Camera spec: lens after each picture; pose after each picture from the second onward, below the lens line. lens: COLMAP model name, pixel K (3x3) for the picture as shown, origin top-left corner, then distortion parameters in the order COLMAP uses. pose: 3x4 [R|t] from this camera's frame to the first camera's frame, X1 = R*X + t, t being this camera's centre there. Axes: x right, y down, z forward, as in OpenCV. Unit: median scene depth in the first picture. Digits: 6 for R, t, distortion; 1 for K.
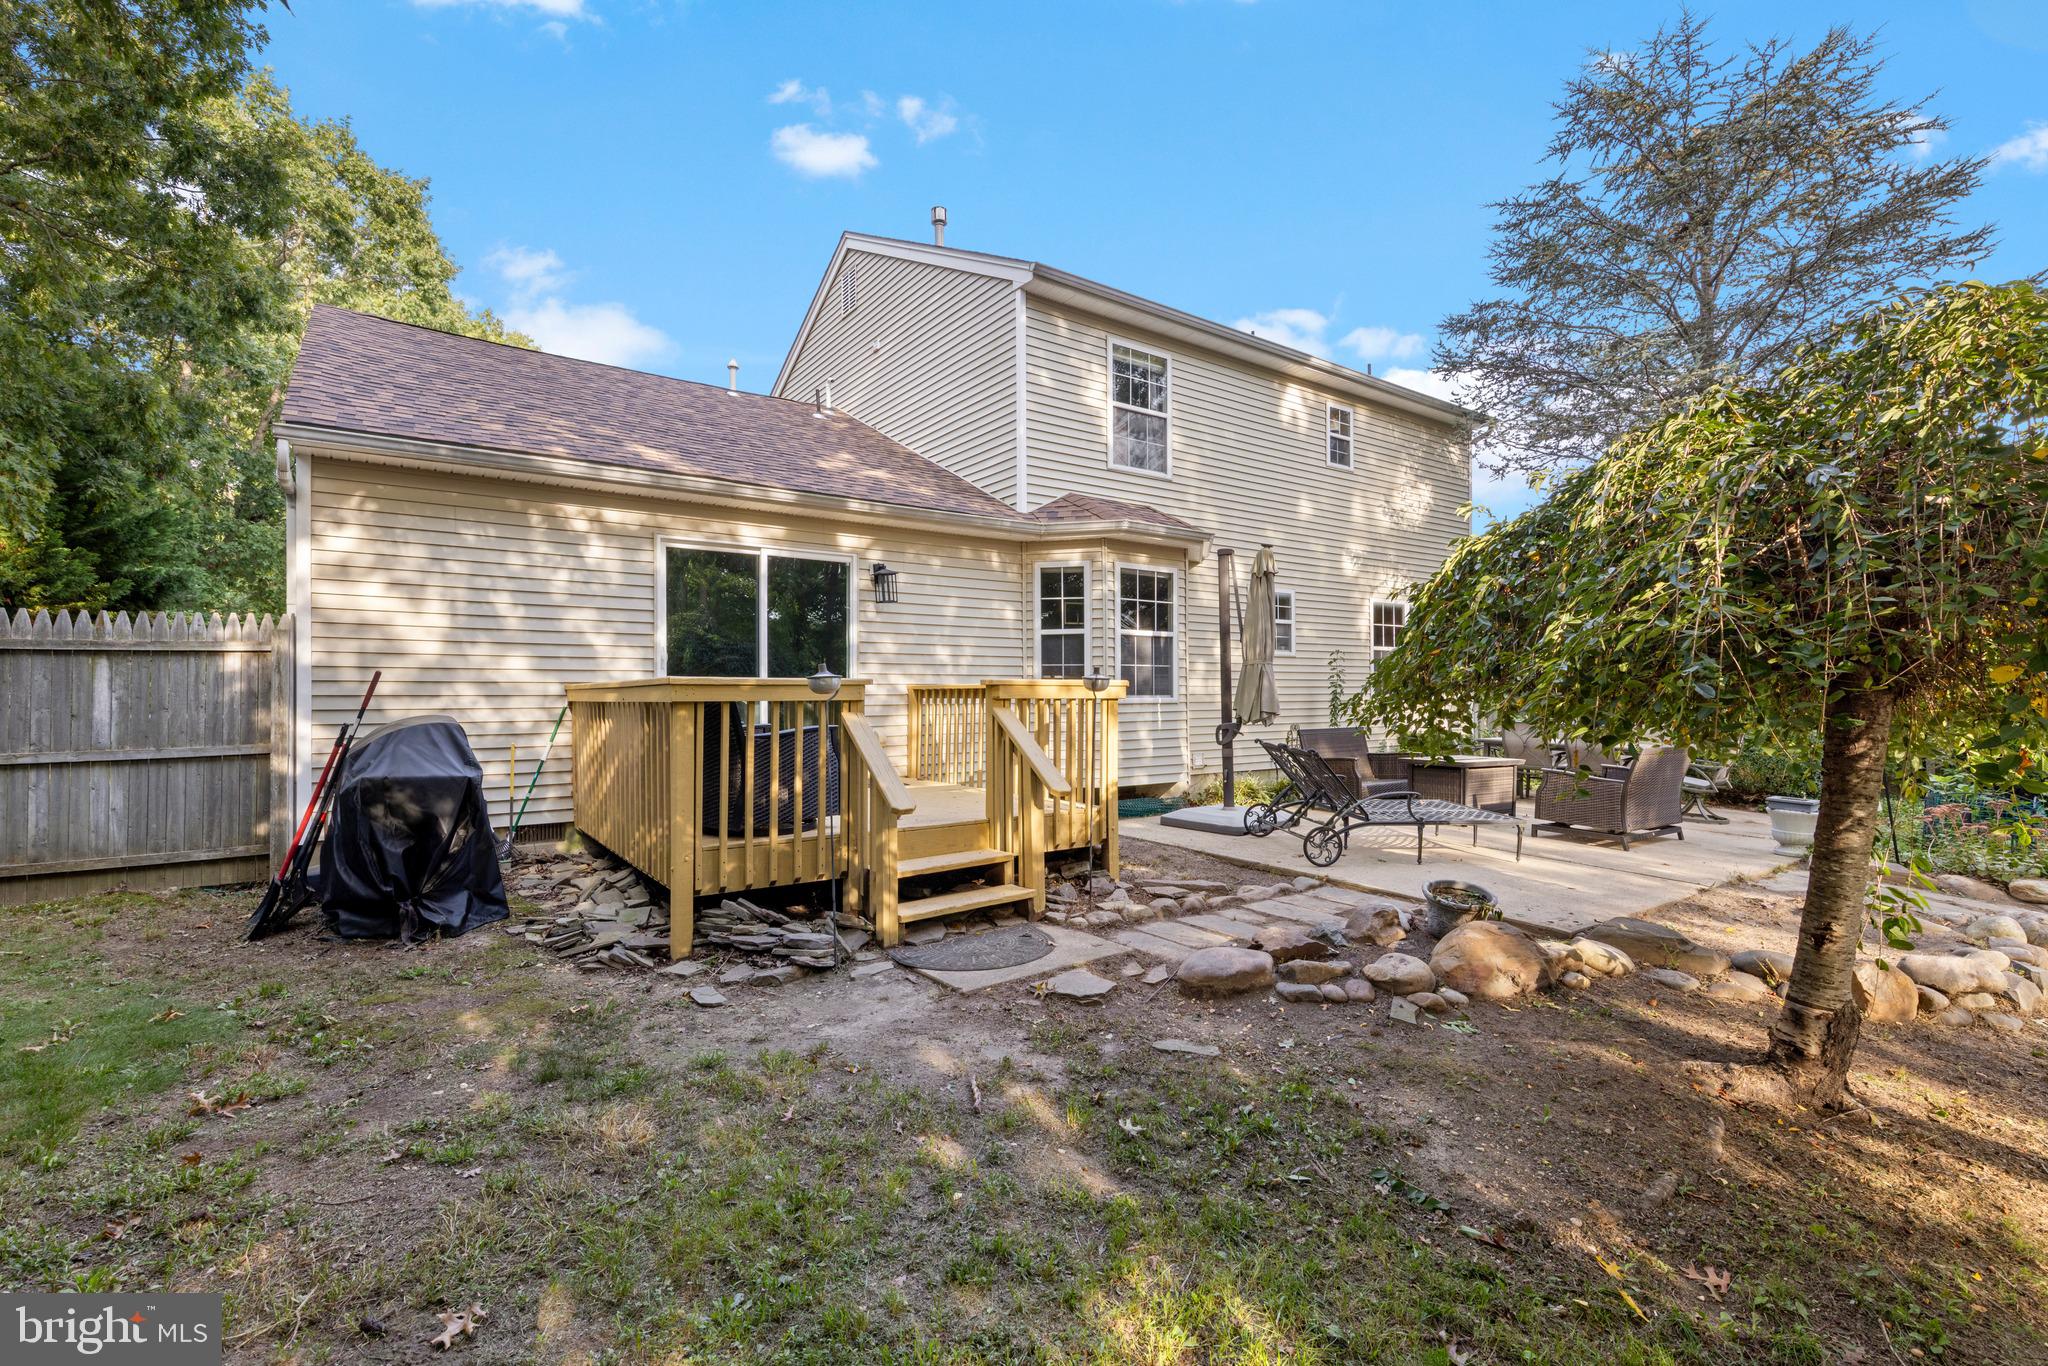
lens RADIAL K [[916.2, 0, 1025.0], [0, 916.2, 687.5], [0, 0, 1]] dist [-0.001332, -0.000028]
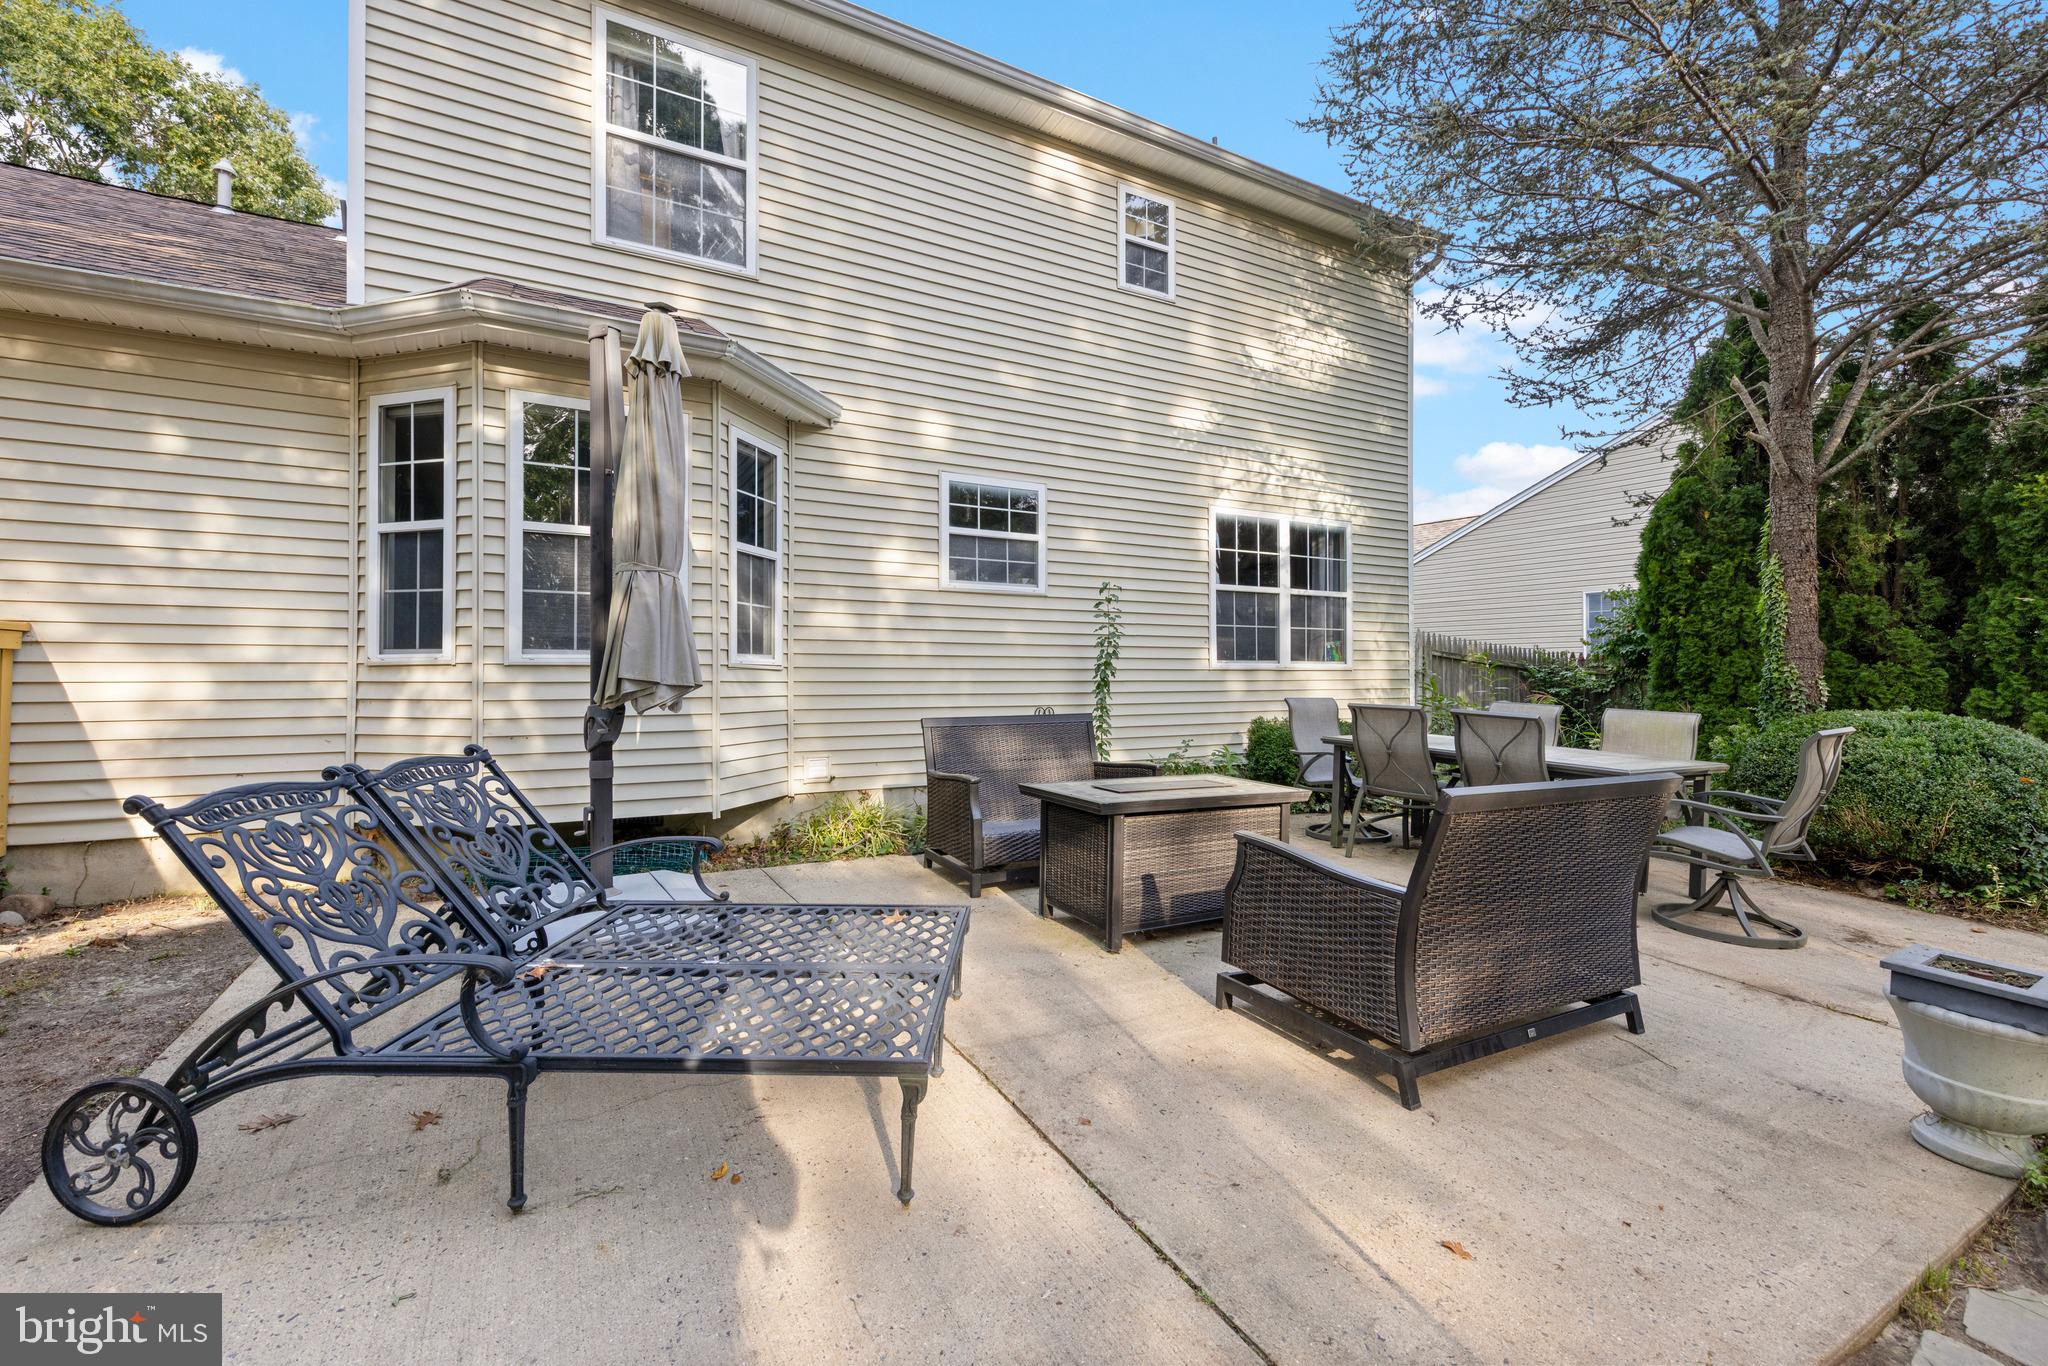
lens RADIAL K [[856.6, 0, 1024.0], [0, 856.6, 677.1], [0, 0, 1]] dist [0.011116, 0.000088]
pose [[0.992766, 0.008242, -0.119781, 0.358542], [-0.006285, 0.999841, 0.016704, 0.012263], [0.119899, -0.015830, 0.992660, 0.437990]]
